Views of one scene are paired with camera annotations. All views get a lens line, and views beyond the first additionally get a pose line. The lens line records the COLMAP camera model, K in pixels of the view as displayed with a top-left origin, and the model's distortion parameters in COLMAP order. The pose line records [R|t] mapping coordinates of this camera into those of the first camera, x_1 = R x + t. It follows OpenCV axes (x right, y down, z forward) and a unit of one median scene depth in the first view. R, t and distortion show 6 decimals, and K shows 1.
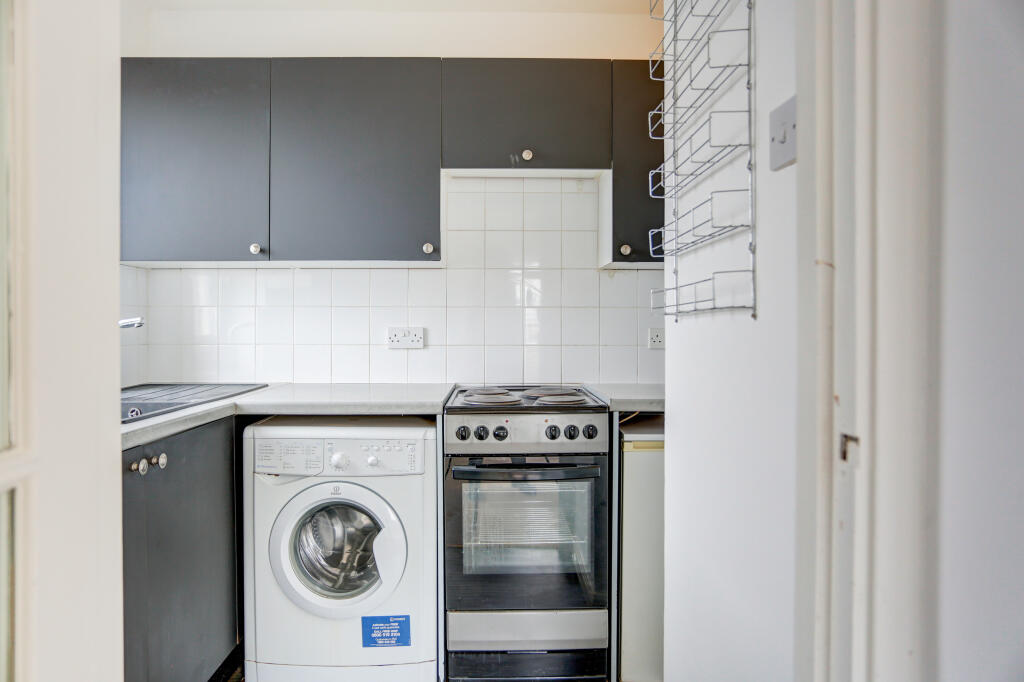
lens RADIAL K [[645.8, 0, 512.0], [0, 645.8, 341.0], [0, 0, 1]] dist [0.001217, 0.000263]
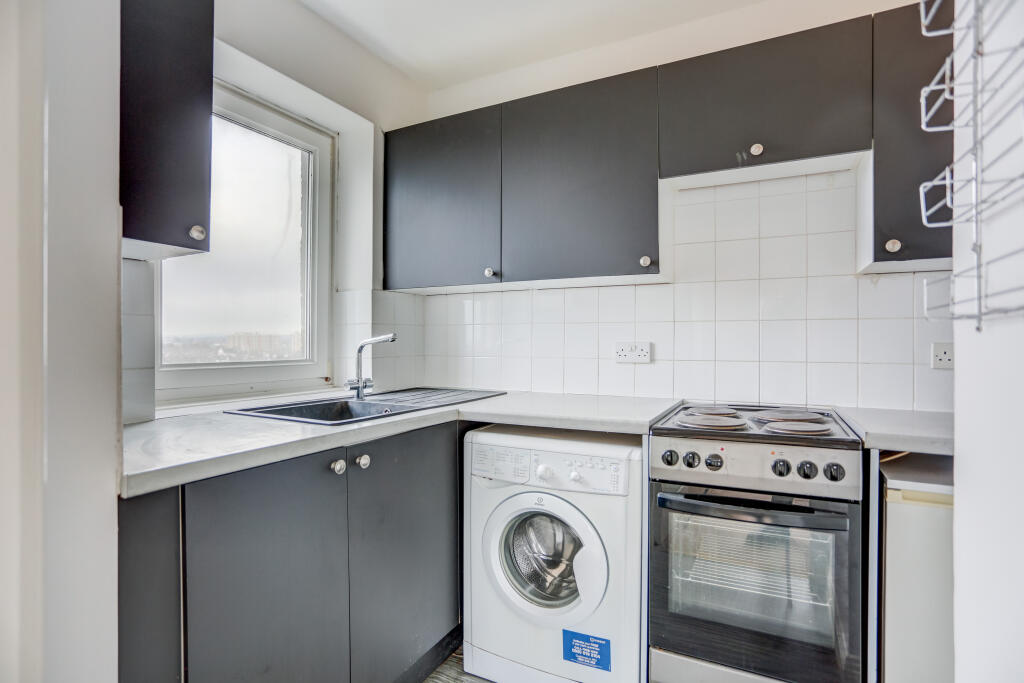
lens RADIAL K [[504.1, 0, 509.0], [0, 504.1, 347.2], [0, 0, 1]] dist [-0.044795, 0.025859]
pose [[0.875018, 0.004238, -0.484072, 0.065633], [-0.010992, 0.999878, -0.011117, -0.002814], [0.483966, 0.015049, 0.874958, 0.266395]]
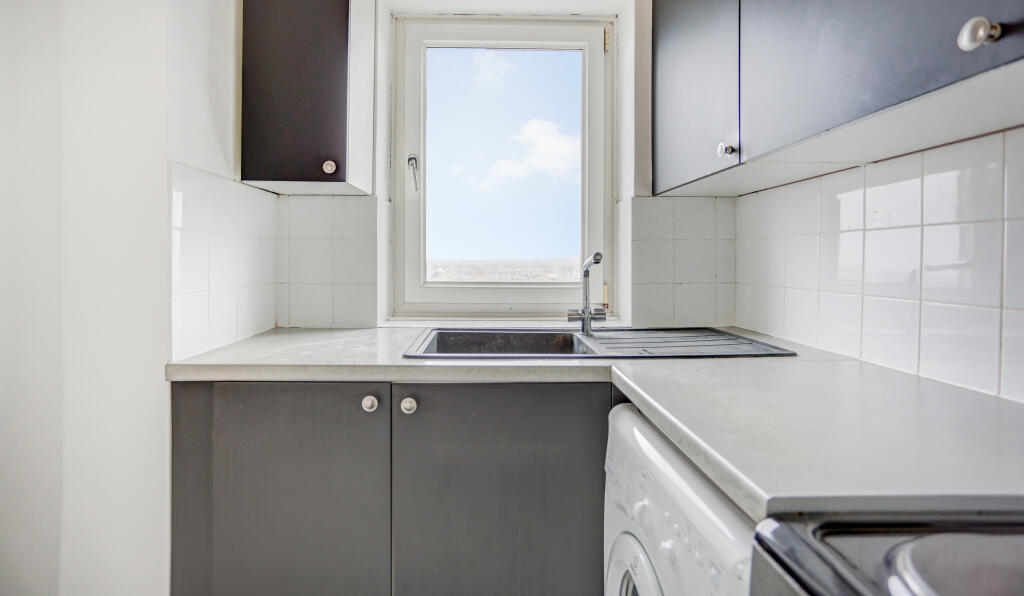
lens RADIAL K [[504.7, 0, 510.1], [0, 504.7, 259.9], [0, 0, 1]] dist [-0.000689, -0.000033]
pose [[-0.004627, -0.002160, -0.999987, 0.135584], [-0.024233, 0.999704, -0.002048, -0.020341], [0.999696, 0.024223, -0.004678, 0.835124]]
